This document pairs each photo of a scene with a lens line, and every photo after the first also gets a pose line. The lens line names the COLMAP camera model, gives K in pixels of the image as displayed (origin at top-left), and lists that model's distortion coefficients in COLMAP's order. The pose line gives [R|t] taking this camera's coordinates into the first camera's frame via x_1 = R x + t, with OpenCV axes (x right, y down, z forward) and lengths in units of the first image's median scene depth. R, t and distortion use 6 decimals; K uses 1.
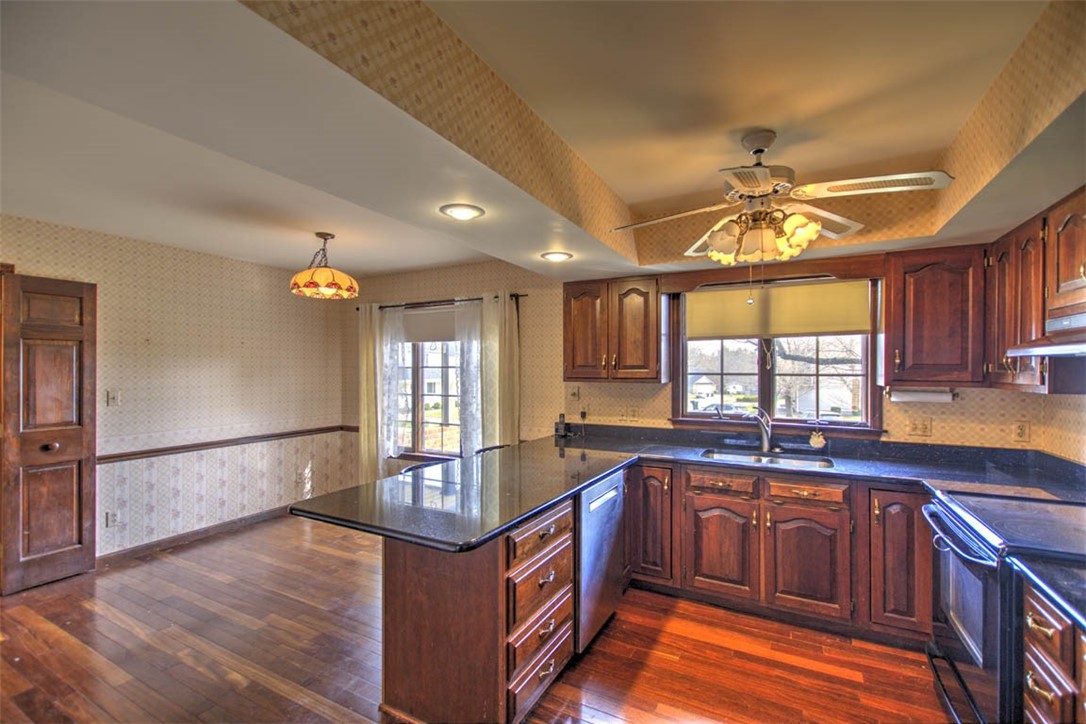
lens RADIAL K [[476.2, 0, 545.9], [0, 476.2, 365.3], [0, 0, 1]] dist [-0.008356, -0.002414]
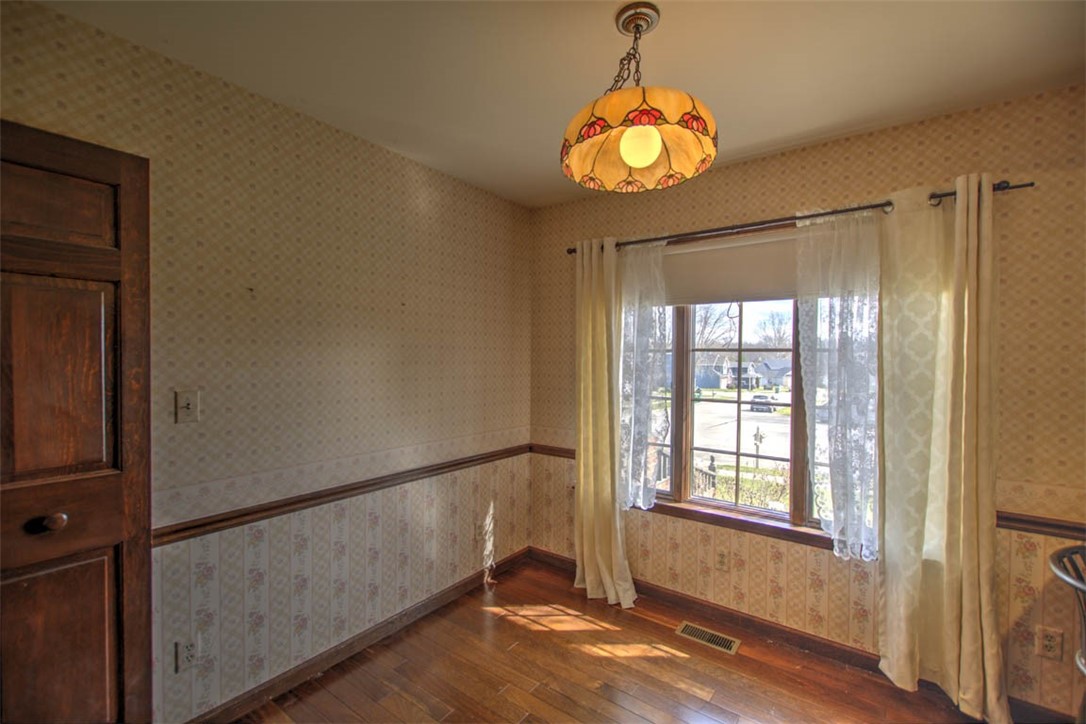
lens RADIAL K [[476.2, 0, 538.0], [0, 476.2, 365.0], [0, 0, 1]] dist [-0.008356, -0.002414]
pose [[0.986760, 0.008409, -0.161968, -0.474465], [-0.005364, 0.999801, 0.019230, 0.015503], [0.162098, -0.018107, 0.986609, 0.570205]]
